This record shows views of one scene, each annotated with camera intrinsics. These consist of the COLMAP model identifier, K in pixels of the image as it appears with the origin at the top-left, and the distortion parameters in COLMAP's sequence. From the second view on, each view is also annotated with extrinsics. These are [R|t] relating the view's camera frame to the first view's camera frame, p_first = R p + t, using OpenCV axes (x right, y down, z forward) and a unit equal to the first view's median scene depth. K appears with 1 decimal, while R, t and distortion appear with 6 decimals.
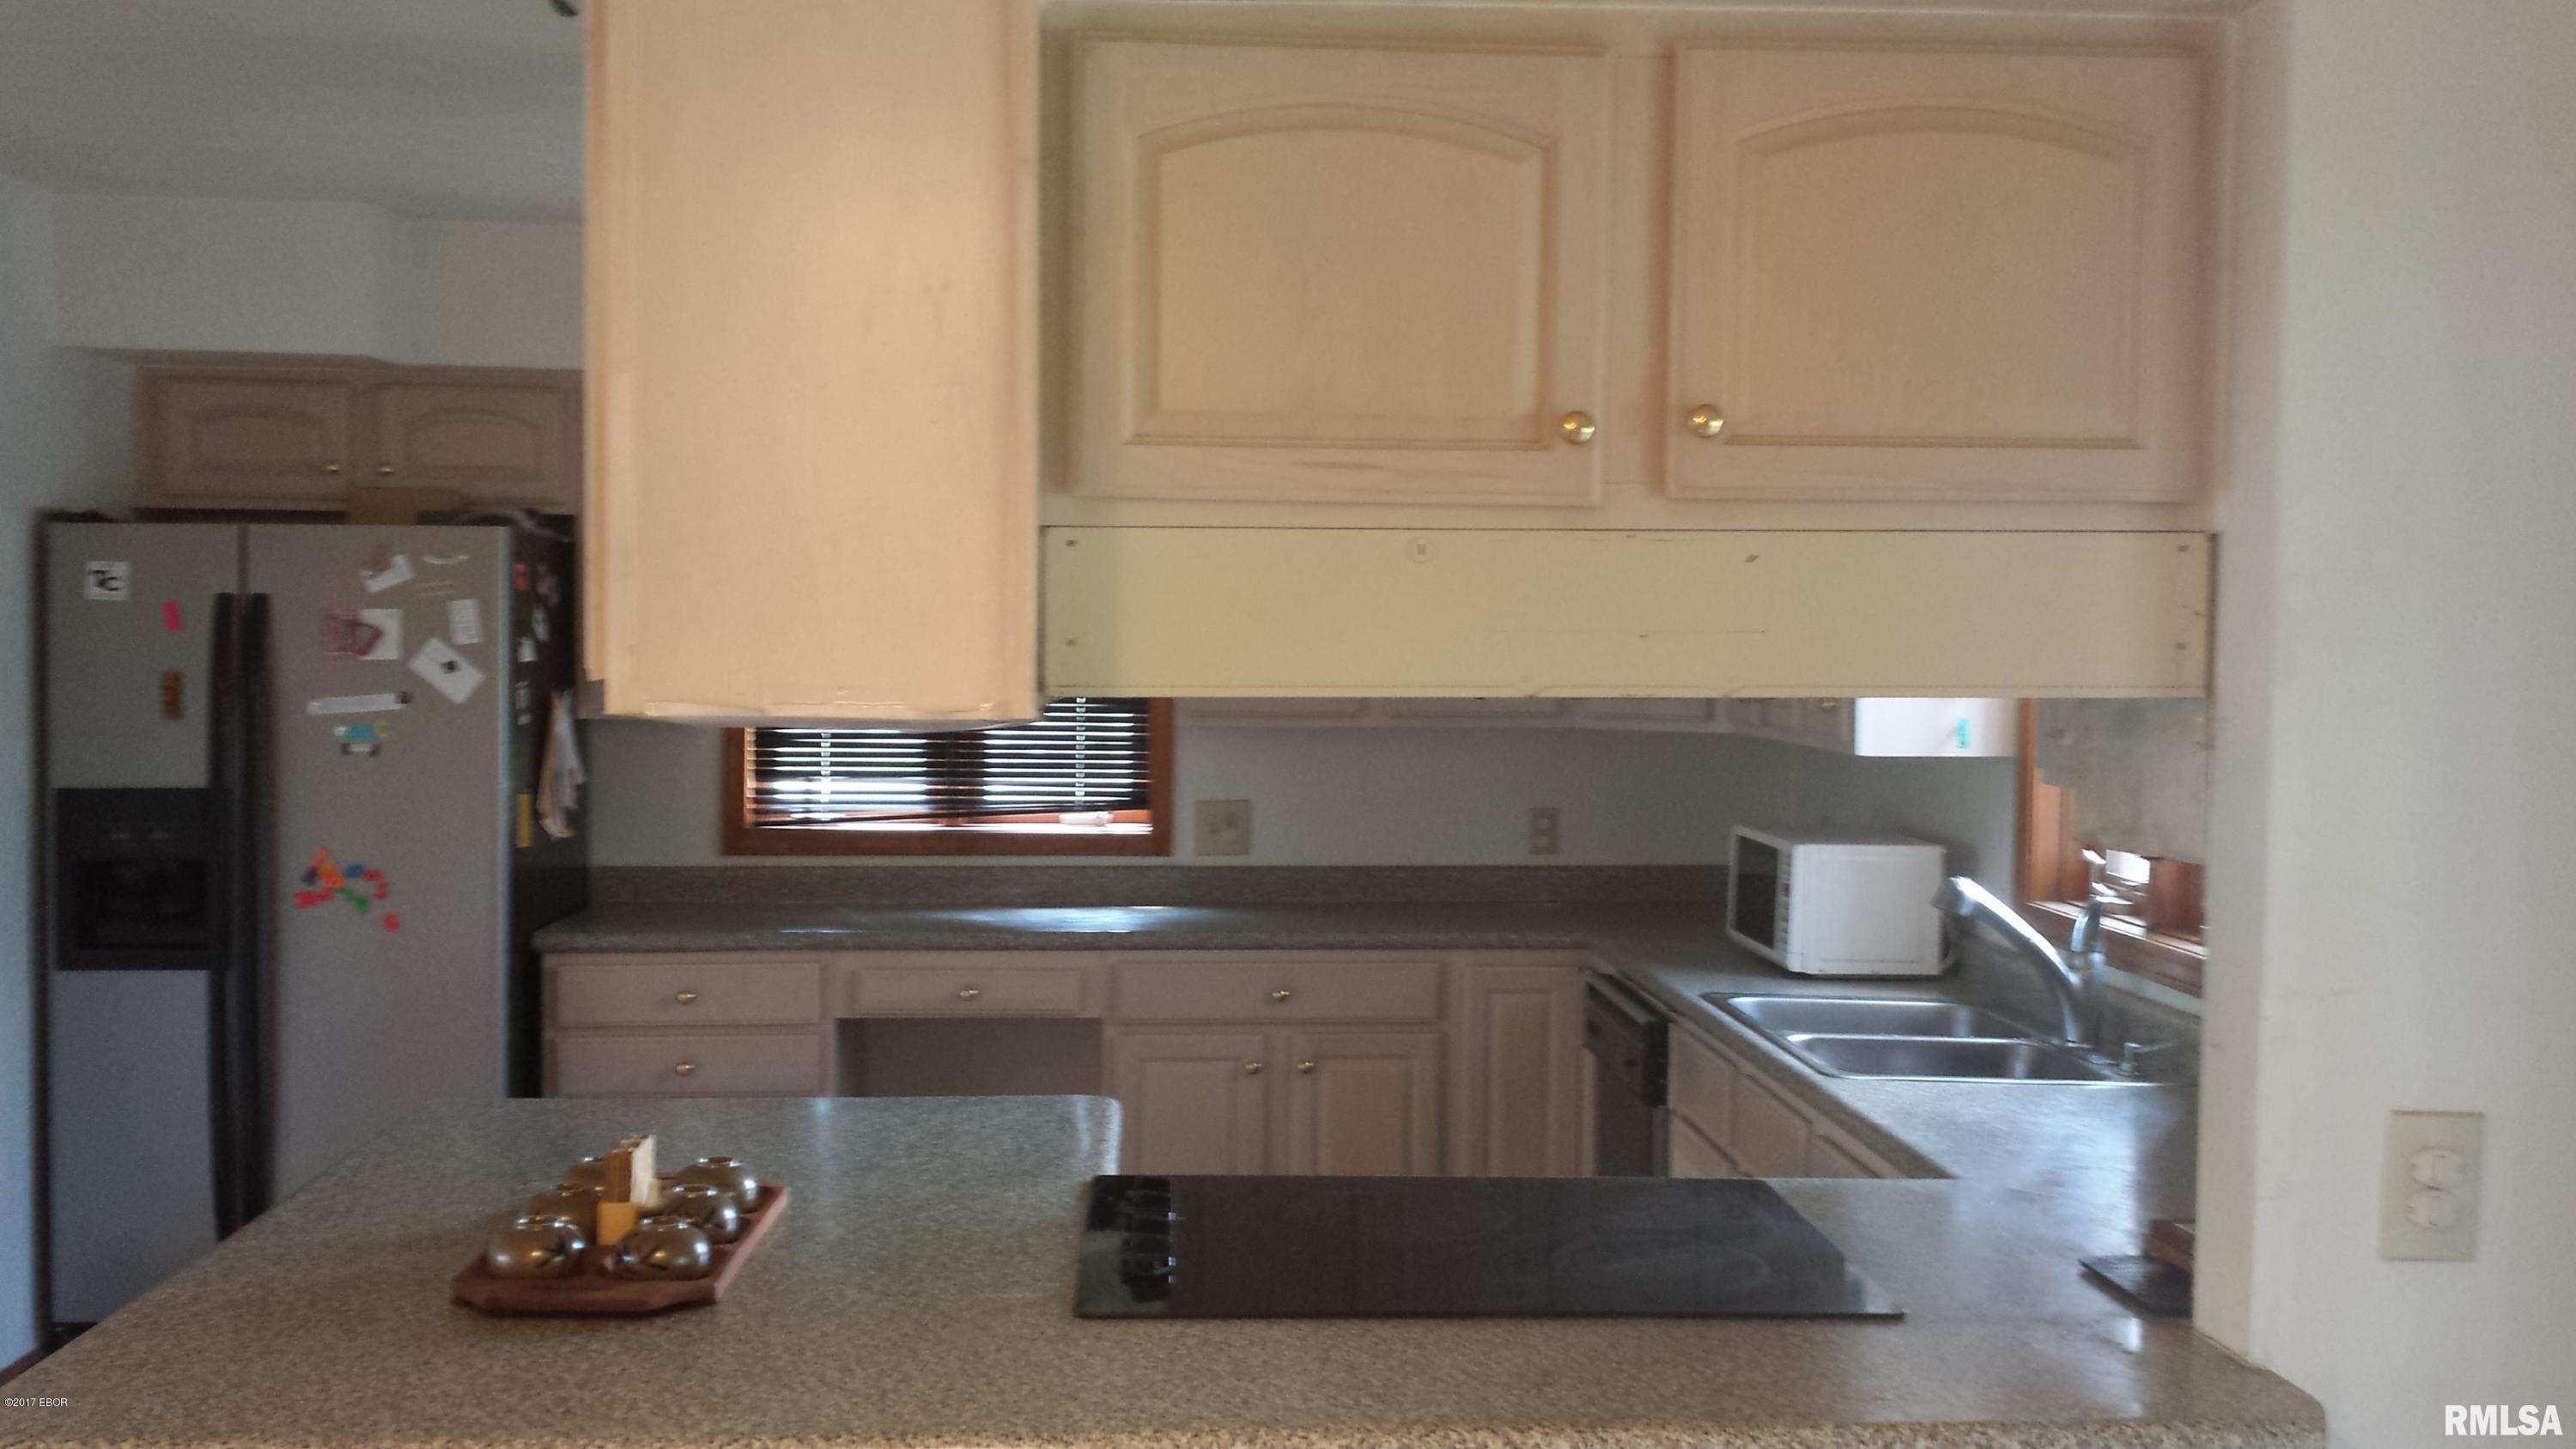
lens RADIAL K [[2397.1, 0, 1288.0], [0, 2397.1, 724.5], [0, 0, 1]] dist [0.102809, -0.243462]
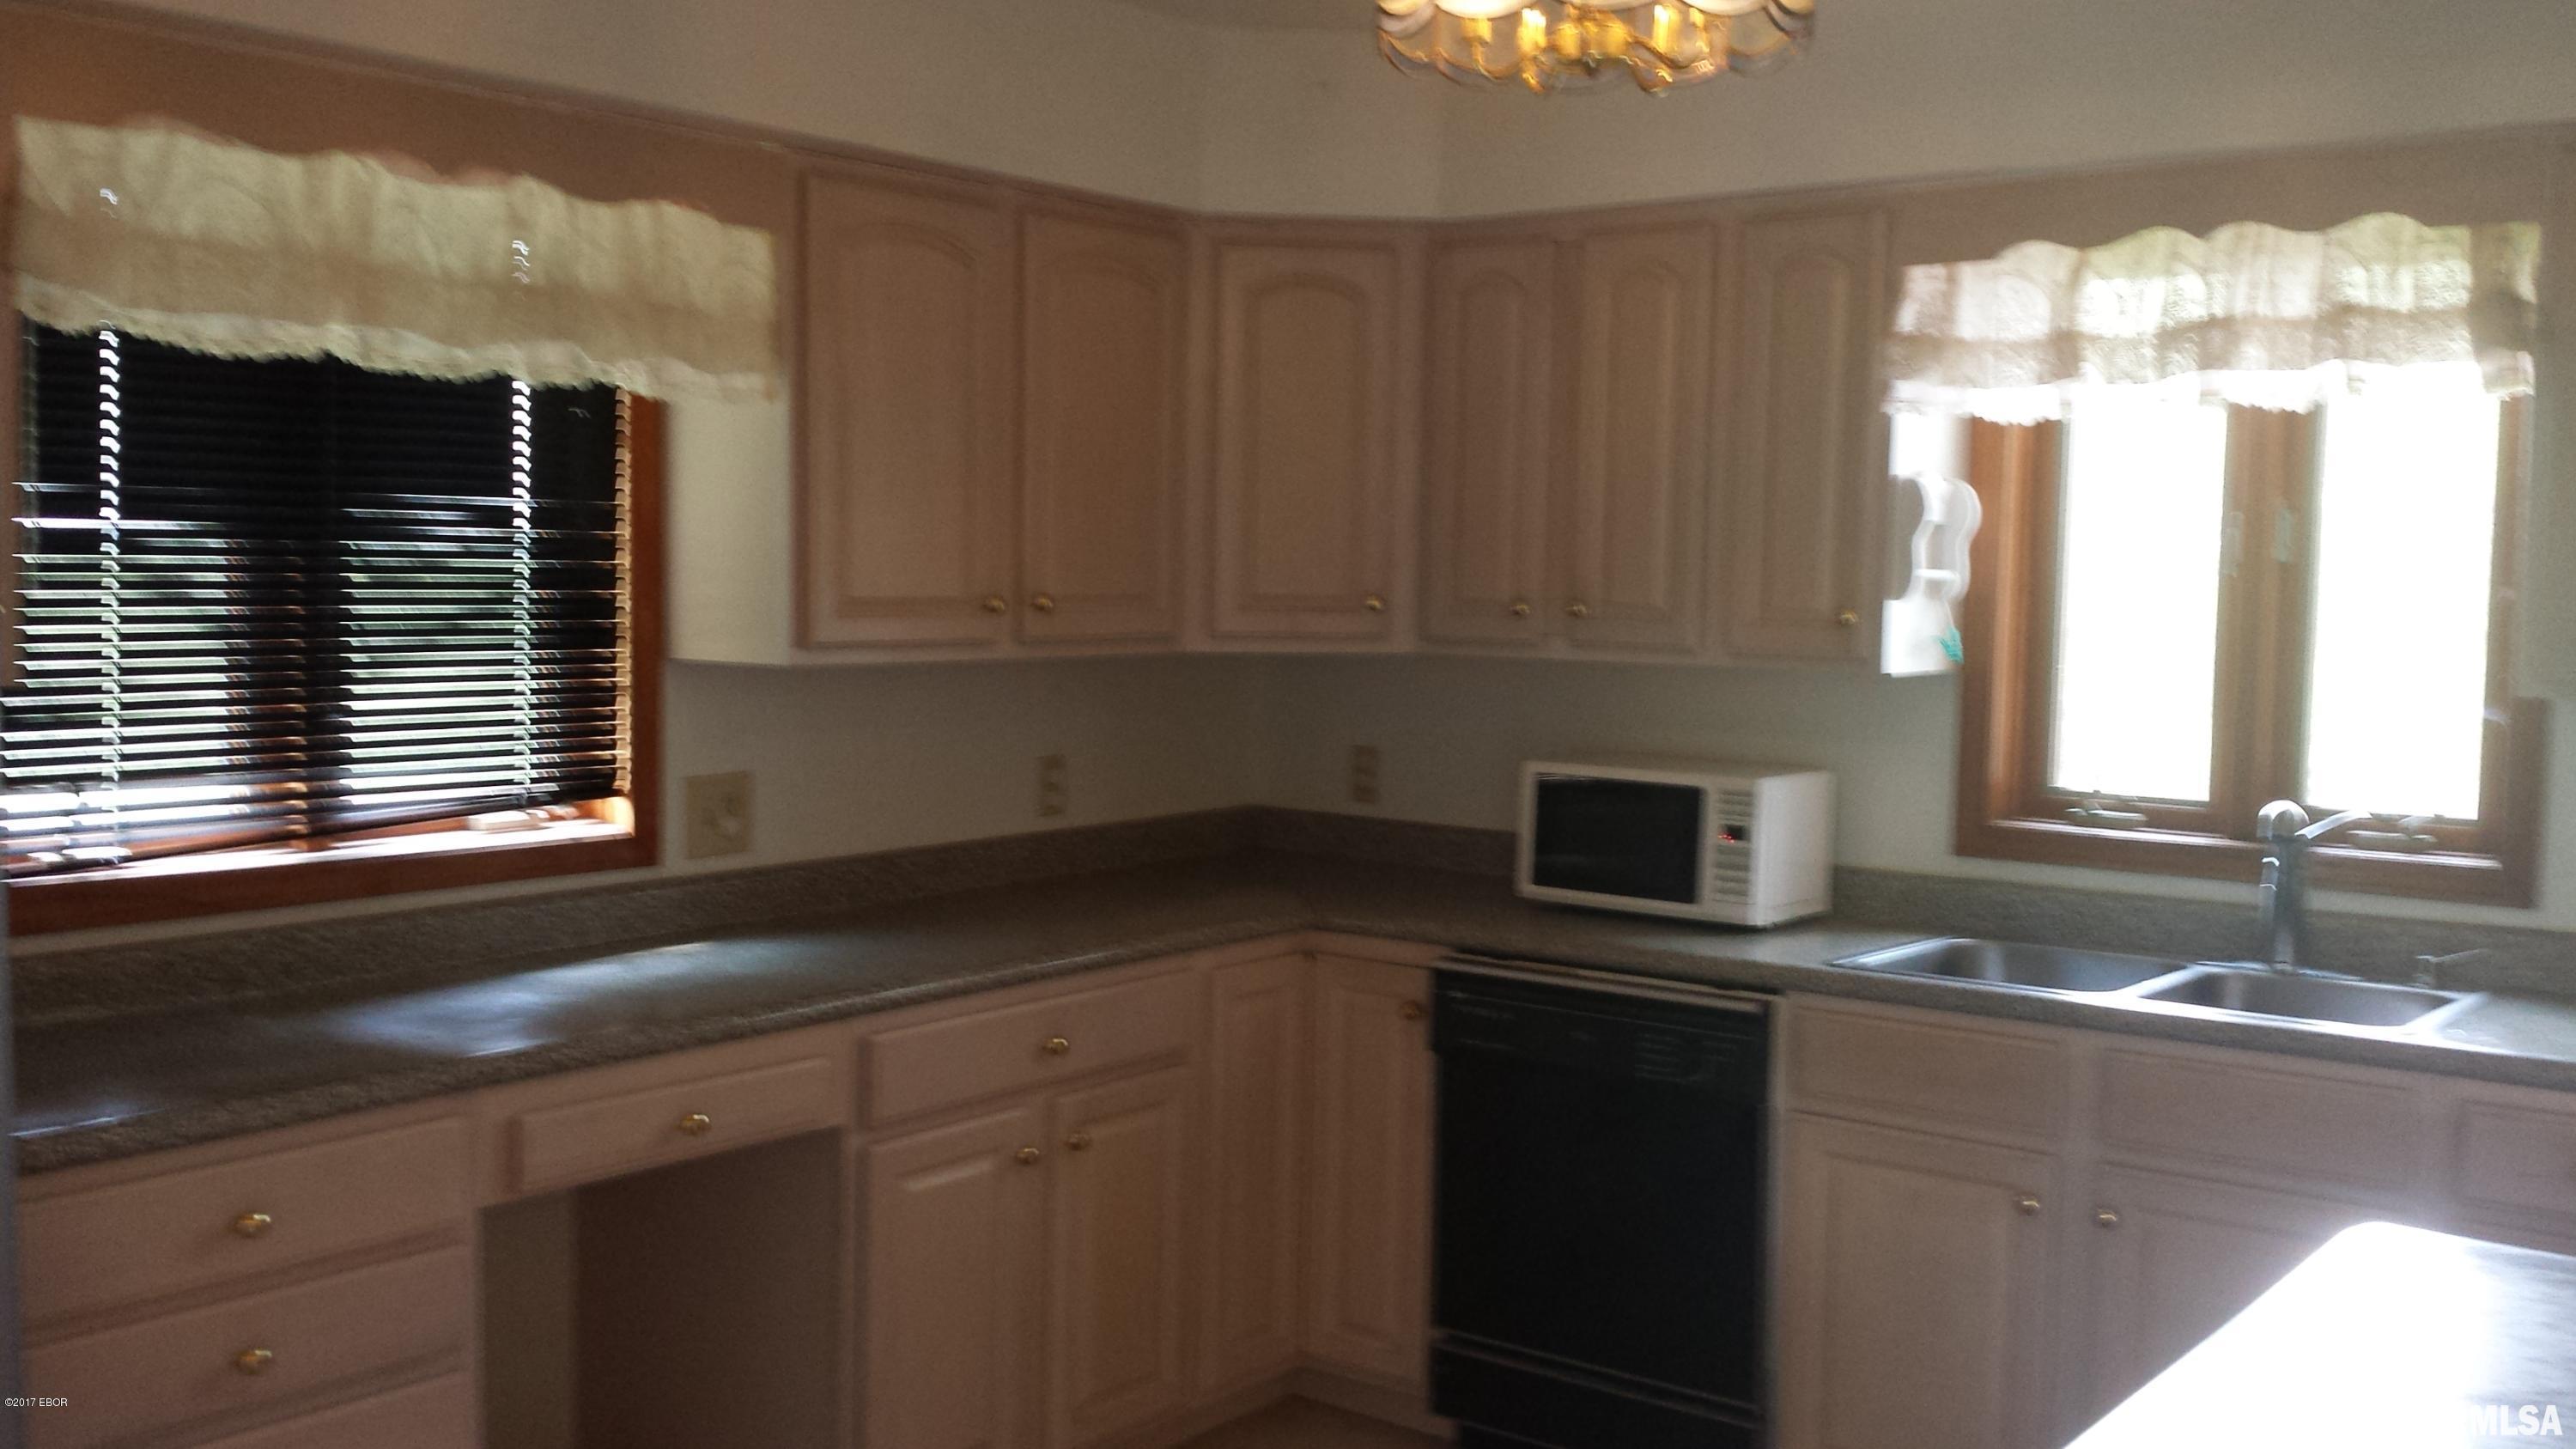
lens RADIAL K [[2397.1, 0, 1288.0], [0, 2397.1, 724.5], [0, 0, 1]] dist [0.102809, -0.243462]
pose [[0.661325, -0.052615, 0.748252, -0.426880], [0.022278, 0.998475, 0.050520, -0.013386], [-0.749768, -0.016741, 0.661489, 0.432073]]
